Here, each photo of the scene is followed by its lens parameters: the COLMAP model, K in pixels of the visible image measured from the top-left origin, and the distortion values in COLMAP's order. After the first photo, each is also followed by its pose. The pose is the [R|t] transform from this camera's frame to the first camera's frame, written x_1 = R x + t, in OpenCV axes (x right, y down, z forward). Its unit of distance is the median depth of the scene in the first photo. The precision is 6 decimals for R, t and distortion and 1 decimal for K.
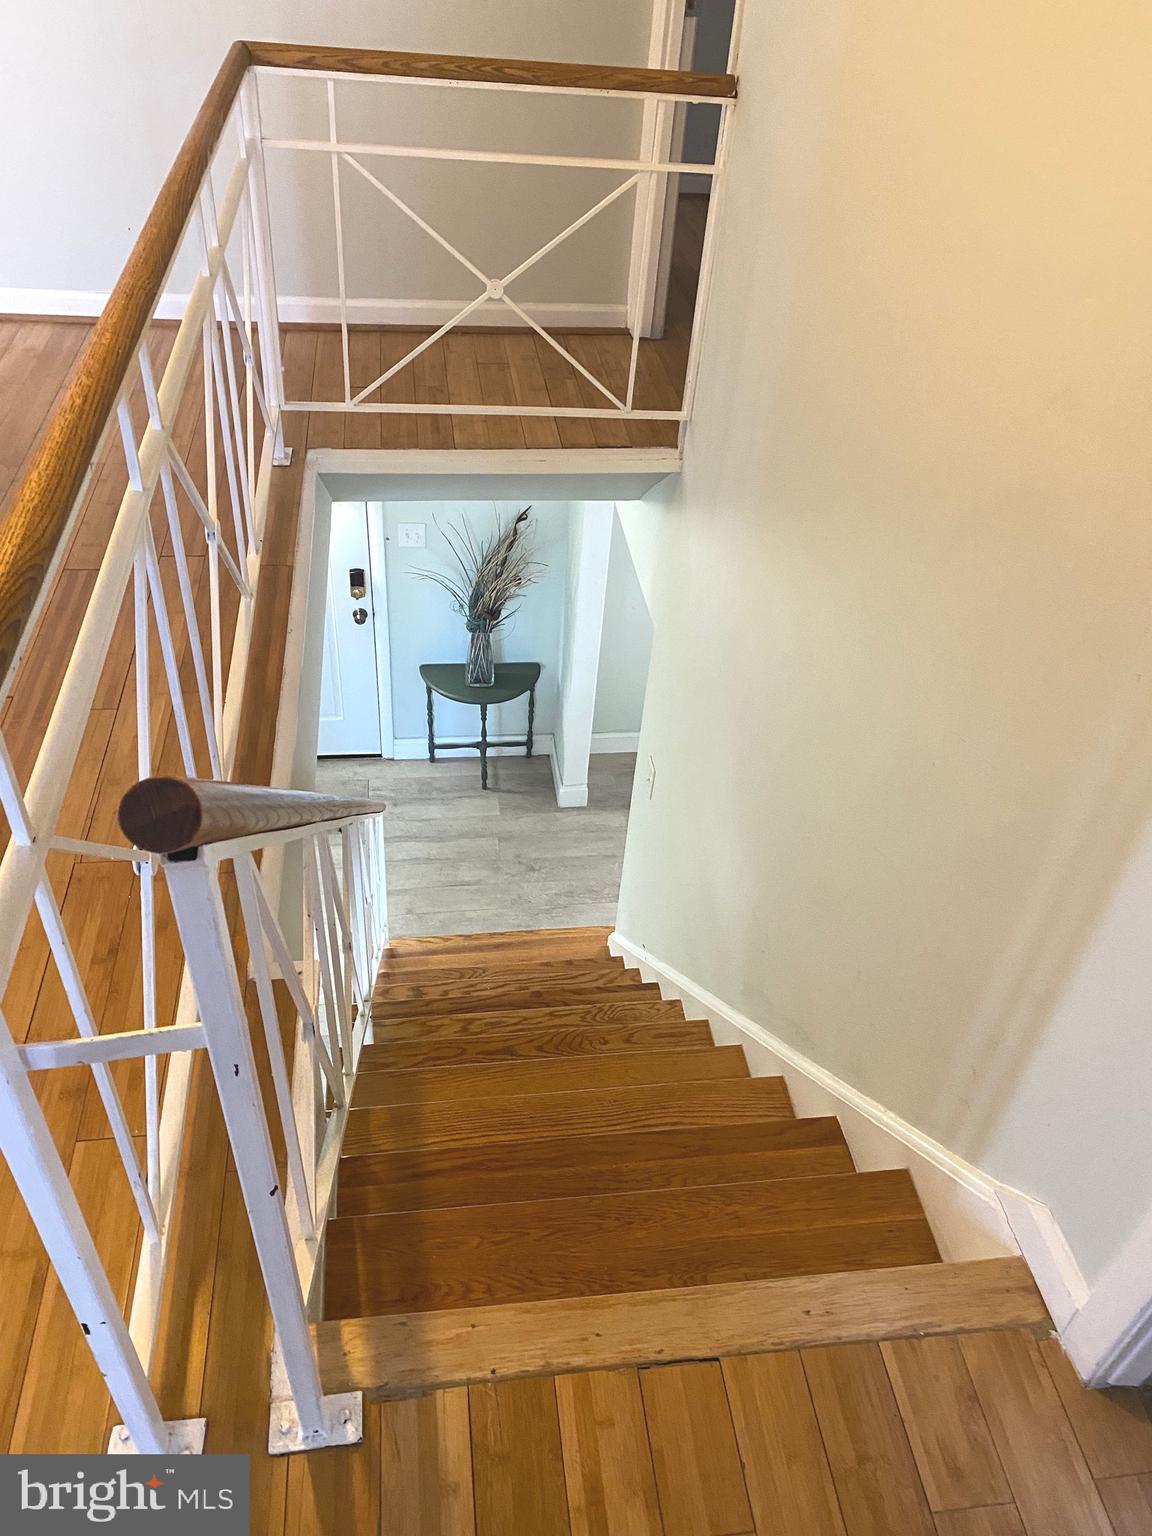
lens RADIAL K [[1180.6, 0, 568.5], [0, 1180.6, 689.9], [0, 0, 1]] dist [0.048415, -0.042920]
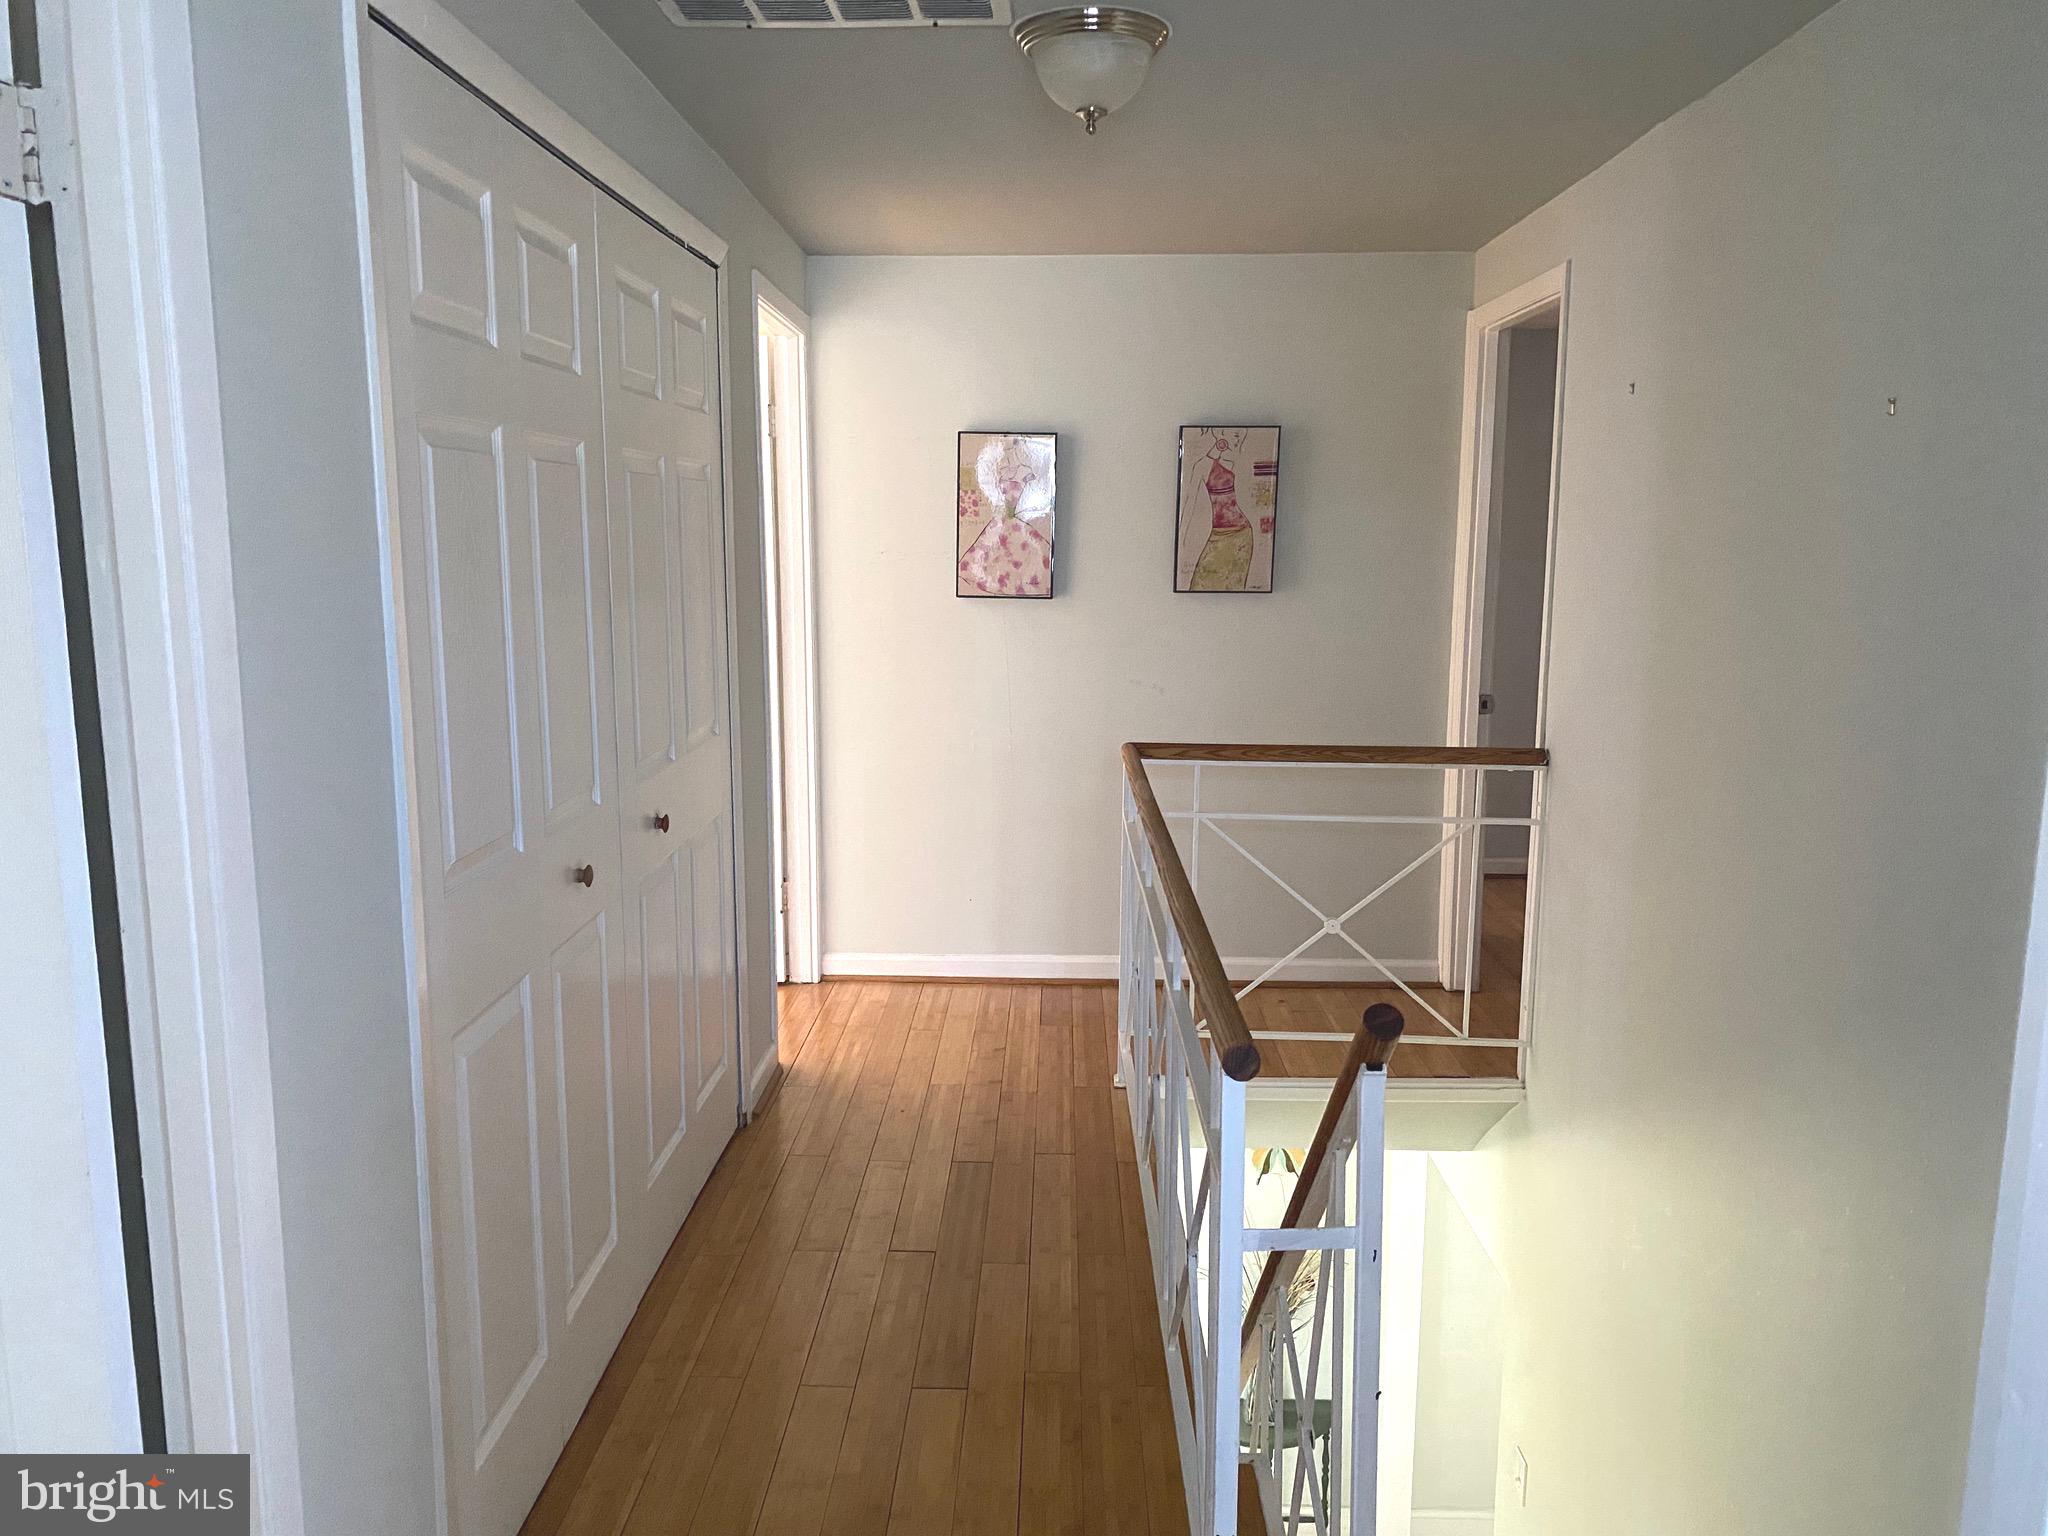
lens RADIAL K [[1574.1, 0, 1012.0], [0, 1574.1, 758.6], [0, 0, 1]] dist [0.048415, -0.042920]
pose [[0.982433, -0.043187, -0.181552, -0.073939], [-0.045253, 0.888687, -0.456275, 0.187845], [0.181048, 0.456475, 0.871121, -0.368571]]
